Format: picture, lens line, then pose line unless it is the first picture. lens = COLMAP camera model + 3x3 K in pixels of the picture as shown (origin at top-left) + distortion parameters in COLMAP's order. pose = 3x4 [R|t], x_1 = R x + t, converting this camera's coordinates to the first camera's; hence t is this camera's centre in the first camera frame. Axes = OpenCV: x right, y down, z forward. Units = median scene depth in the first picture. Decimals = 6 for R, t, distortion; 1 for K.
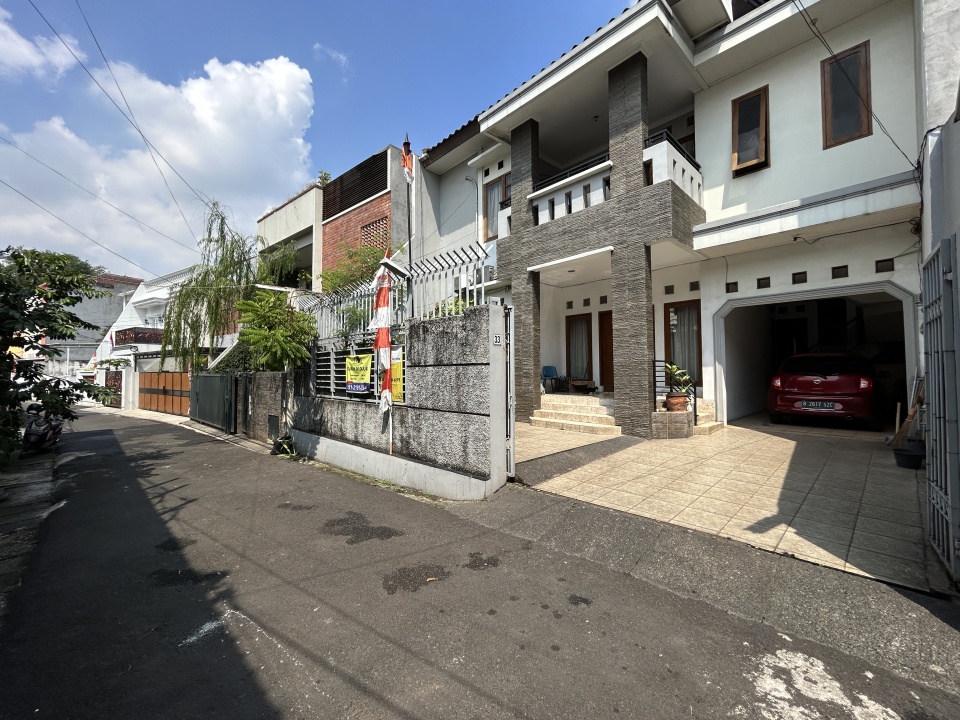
lens RADIAL K [[389.9, 0, 476.7], [0, 389.9, 359.5], [0, 0, 1]] dist [-0.001711, 0.000471]
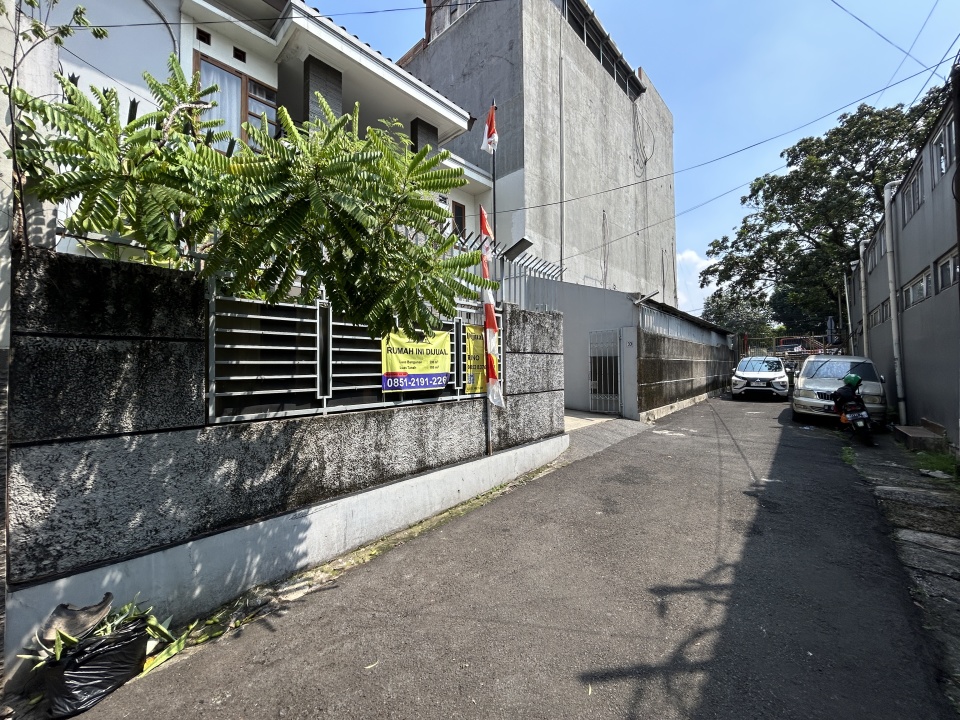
lens RADIAL K [[389.9, 0, 475.0], [0, 389.9, 361.8], [0, 0, 1]] dist [-0.001711, 0.000471]
pose [[-0.070702, 0.024236, 0.997203, -0.972791], [-0.014385, 0.999576, -0.025314, 0.057386], [-0.997394, -0.016135, -0.070324, 1.000340]]
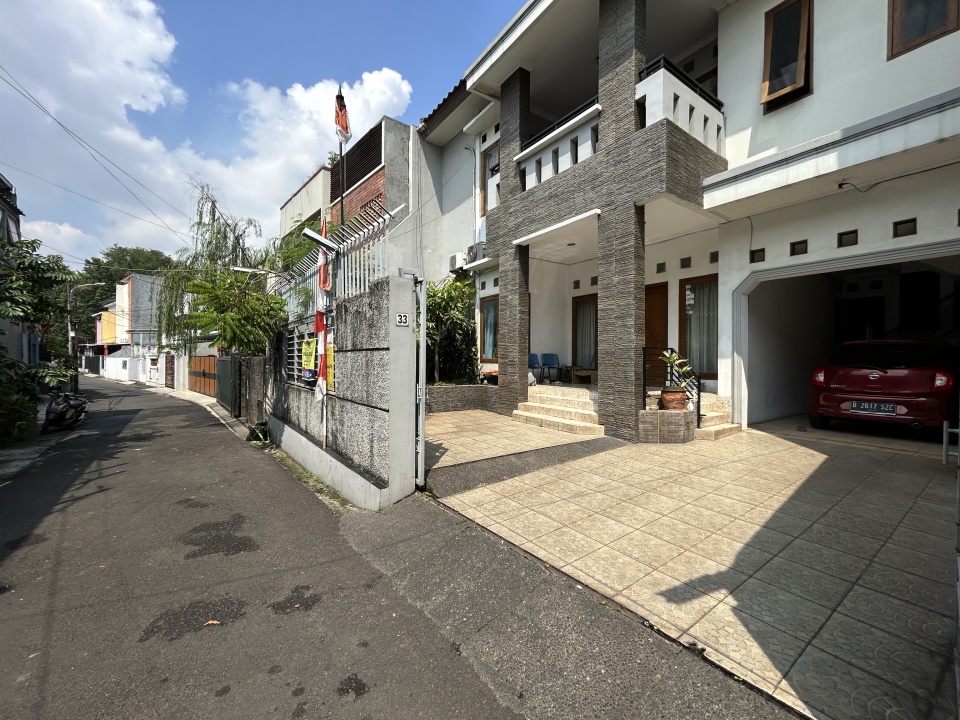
lens RADIAL K [[389.9, 0, 476.9], [0, 389.9, 359.5], [0, 0, 1]] dist [-0.001711, 0.000471]
pose [[0.989666, 0.011584, -0.142921, 0.234533], [-0.006939, 0.999433, 0.032955, 0.003763], [0.143221, -0.031622, 0.989185, 0.146758]]
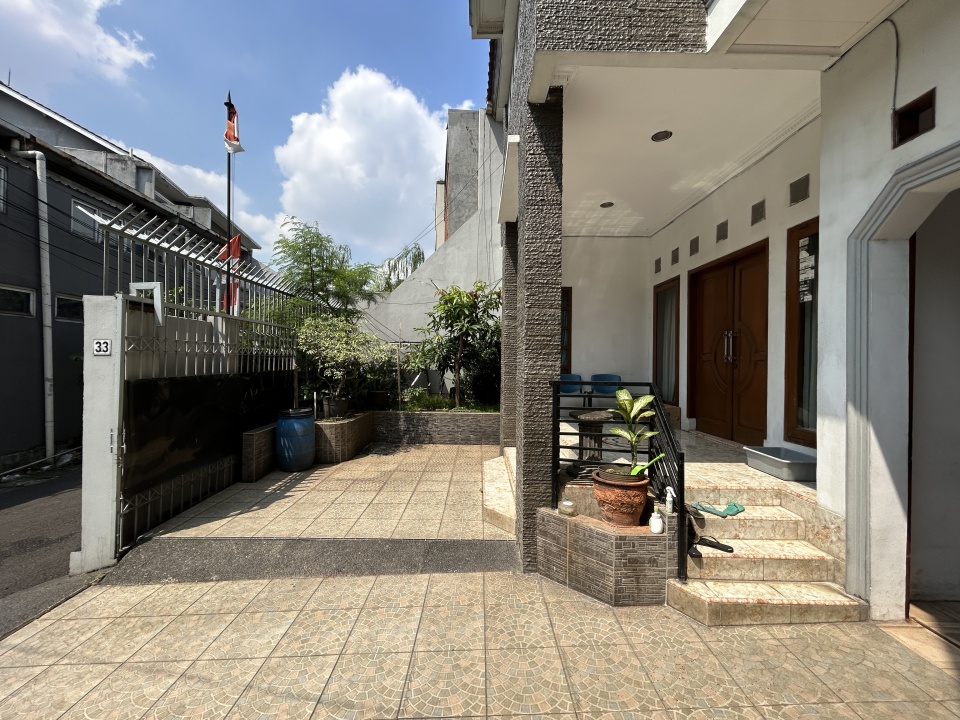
lens RADIAL K [[389.9, 0, 476.9], [0, 389.9, 359.0], [0, 0, 1]] dist [-0.001711, 0.000471]
pose [[0.734156, 0.012477, -0.678866, 0.700509], [0.002558, 0.999773, 0.021141, -0.030958], [0.678976, -0.017258, 0.733957, 0.677023]]
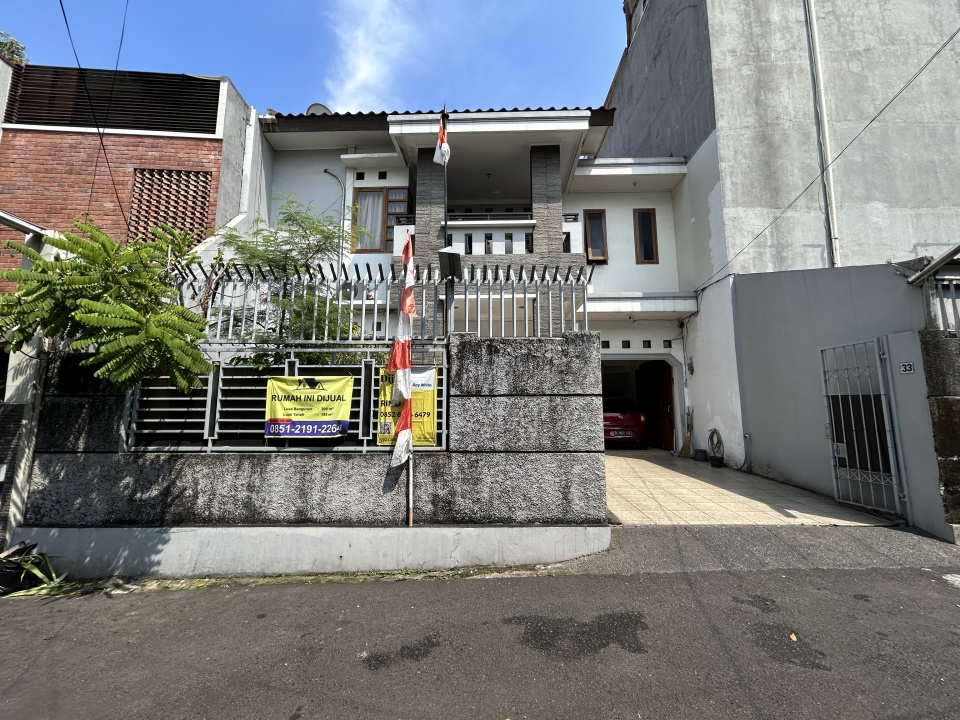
lens RADIAL K [[389.9, 0, 476.7], [0, 389.9, 360.5], [0, 0, 1]] dist [-0.001711, 0.000471]
pose [[0.703057, 0.099038, 0.704203, -0.587940], [-0.024481, 0.993039, -0.115217, 0.030760], [-0.710712, 0.063765, 0.700587, 0.389711]]
